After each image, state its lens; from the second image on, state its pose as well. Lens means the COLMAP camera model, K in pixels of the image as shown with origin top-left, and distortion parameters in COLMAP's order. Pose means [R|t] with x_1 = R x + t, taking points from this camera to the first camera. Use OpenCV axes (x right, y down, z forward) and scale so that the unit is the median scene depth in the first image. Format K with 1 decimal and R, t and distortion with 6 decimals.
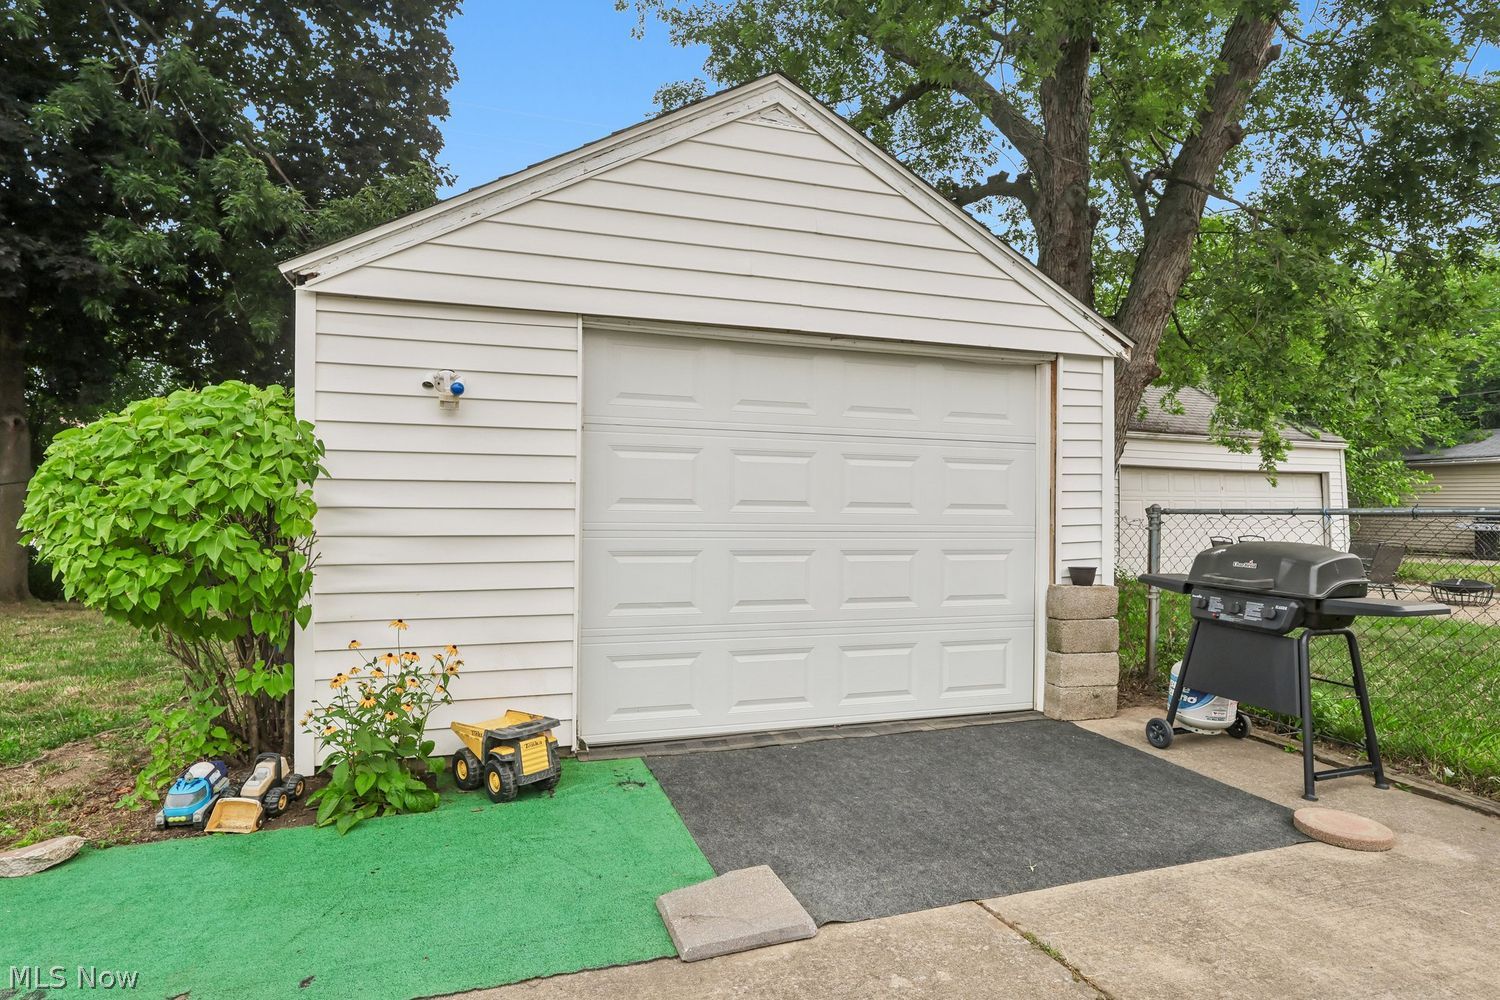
lens RADIAL K [[784.7, 0, 750.7], [0, 784.7, 511.7], [0, 0, 1]] dist [0.005971, 0.001215]
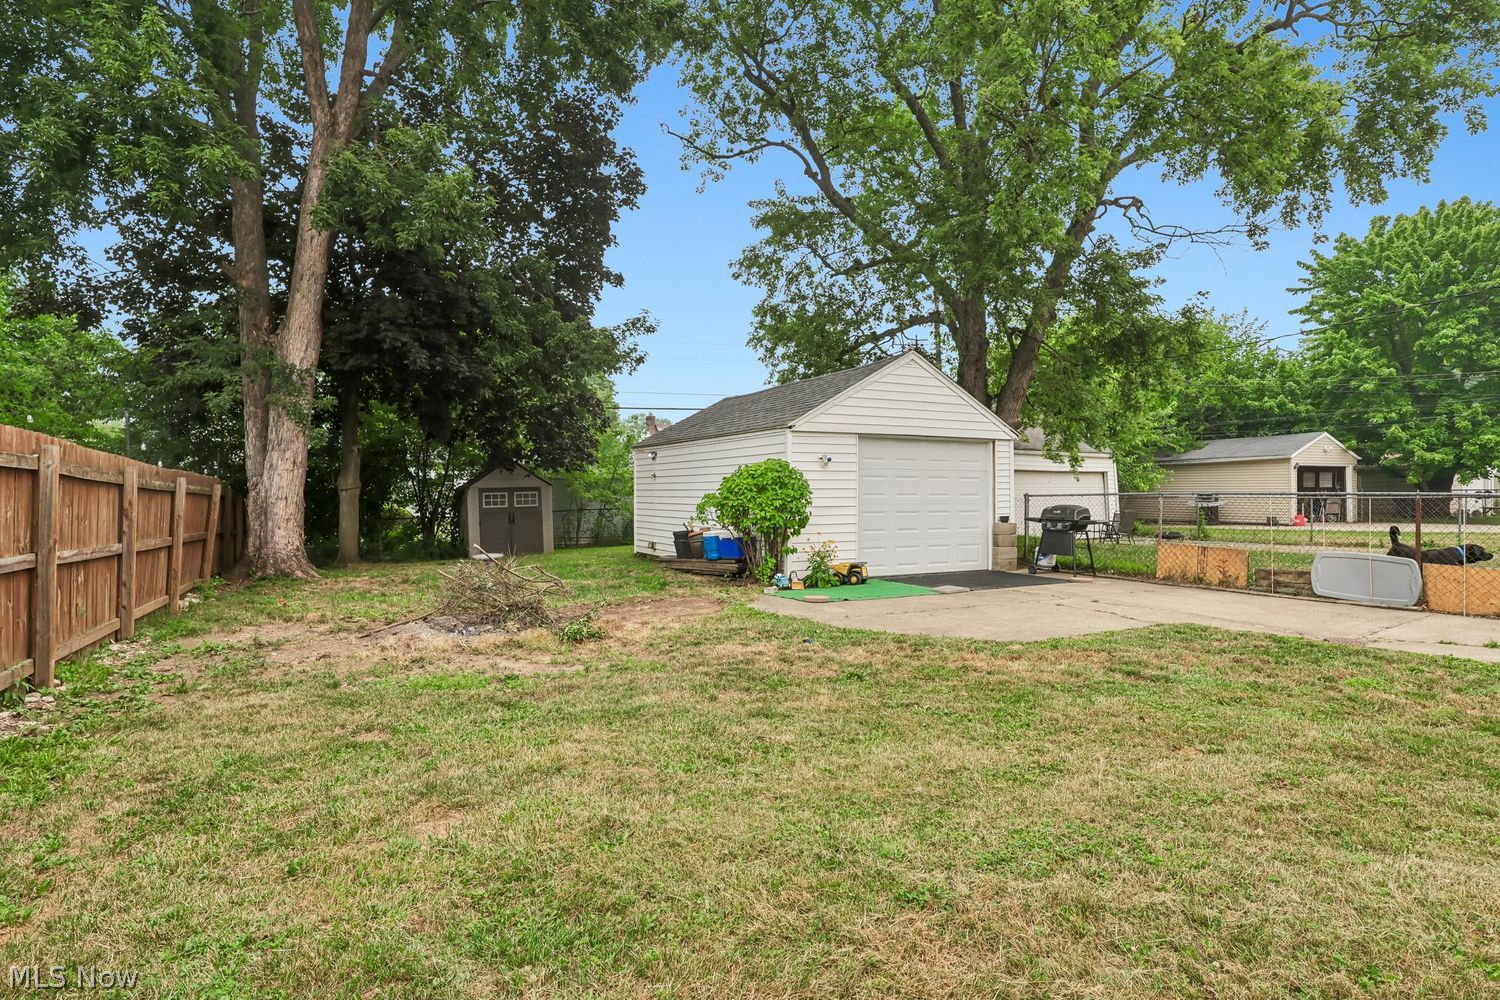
lens RADIAL K [[784.7, 0, 757.7], [0, 784.7, 502.4], [0, 0, 1]] dist [0.005971, 0.001215]
pose [[0.982750, -0.014673, 0.184355, -1.141440], [0.014634, 0.999892, 0.001572, 0.005999], [-0.184358, 0.001153, 0.982858, -1.889550]]
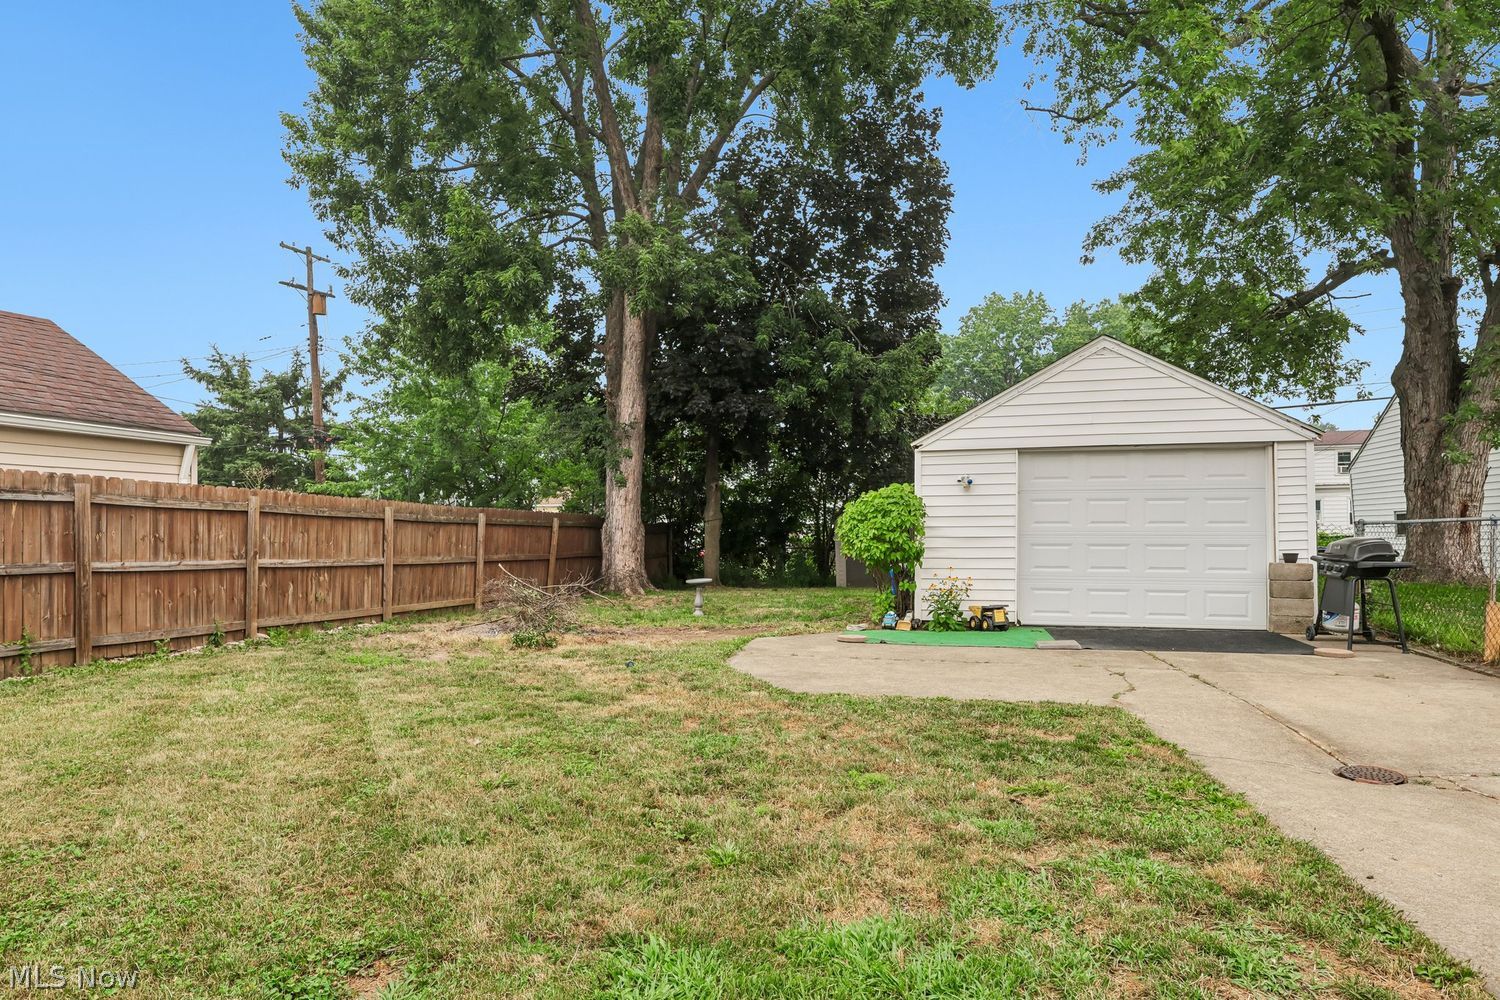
lens RADIAL K [[870.8, 0, 769.1], [0, 870.8, 541.3], [0, 0, 1]] dist [0.008291, 0.000902]
pose [[0.858564, -0.007281, -0.512654, 0.513699], [0.008560, 0.999963, 0.000134, 0.036190], [0.512634, -0.004504, 0.858595, -1.745595]]
